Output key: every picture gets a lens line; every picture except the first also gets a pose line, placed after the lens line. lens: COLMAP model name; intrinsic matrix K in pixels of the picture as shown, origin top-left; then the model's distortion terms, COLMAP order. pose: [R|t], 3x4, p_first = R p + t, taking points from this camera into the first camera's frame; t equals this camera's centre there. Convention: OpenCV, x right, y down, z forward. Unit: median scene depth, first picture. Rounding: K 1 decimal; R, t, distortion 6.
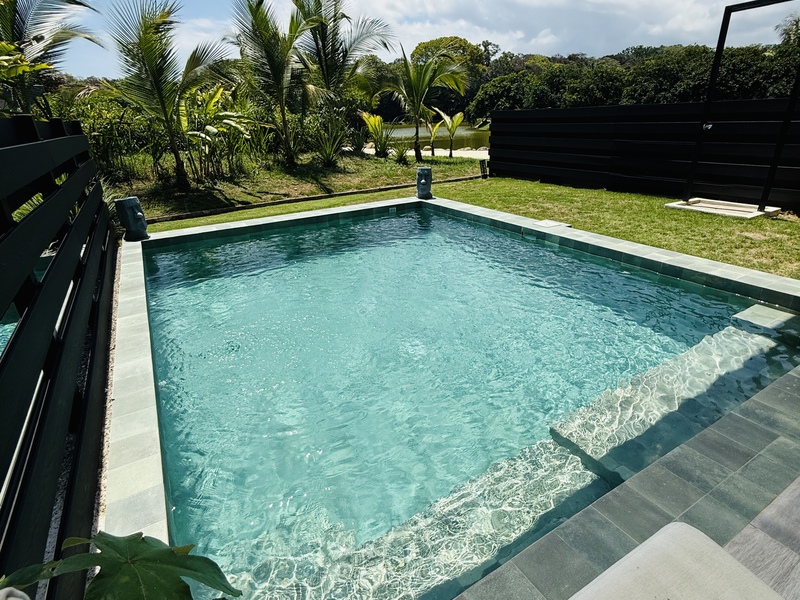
lens RADIAL K [[427.1, 0, 400.0], [0, 427.1, 300.0], [0, 0, 1]] dist [0.002735, -0.000875]
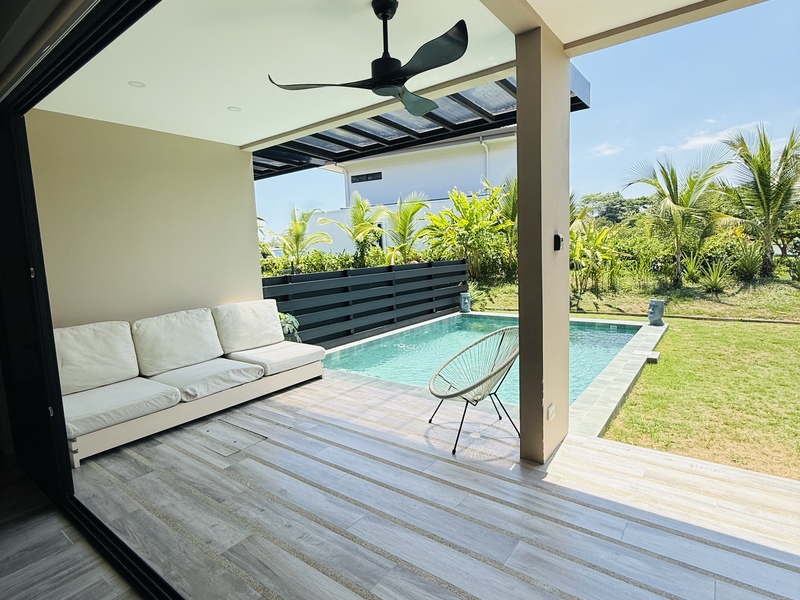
lens RADIAL K [[427.1, 0, 400.0], [0, 427.1, 300.0], [0, 0, 1]] dist [0.002735, -0.000875]
pose [[0.381627, 0.132149, -0.914821, 0.556531], [-0.340448, 0.940243, -0.006200, -0.037276], [0.859335, 0.313815, 0.403812, -0.060344]]
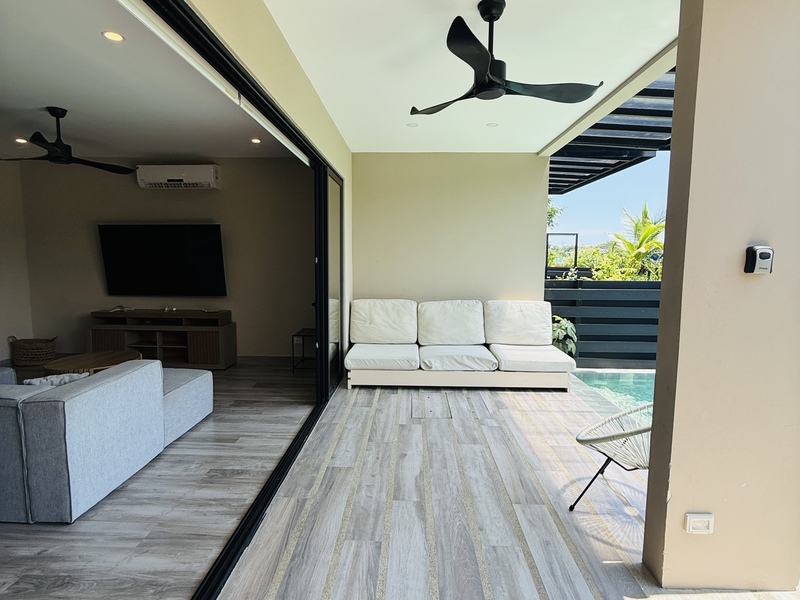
lens RADIAL K [[427.1, 0, 400.0], [0, 427.1, 300.0], [0, 0, 1]] dist [0.002735, -0.000875]
pose [[-0.532085, 0.121179, -0.837974, 0.553953], [-0.324702, 0.884831, 0.334129, -0.112821], [0.781956, 0.449877, -0.431459, 0.113943]]
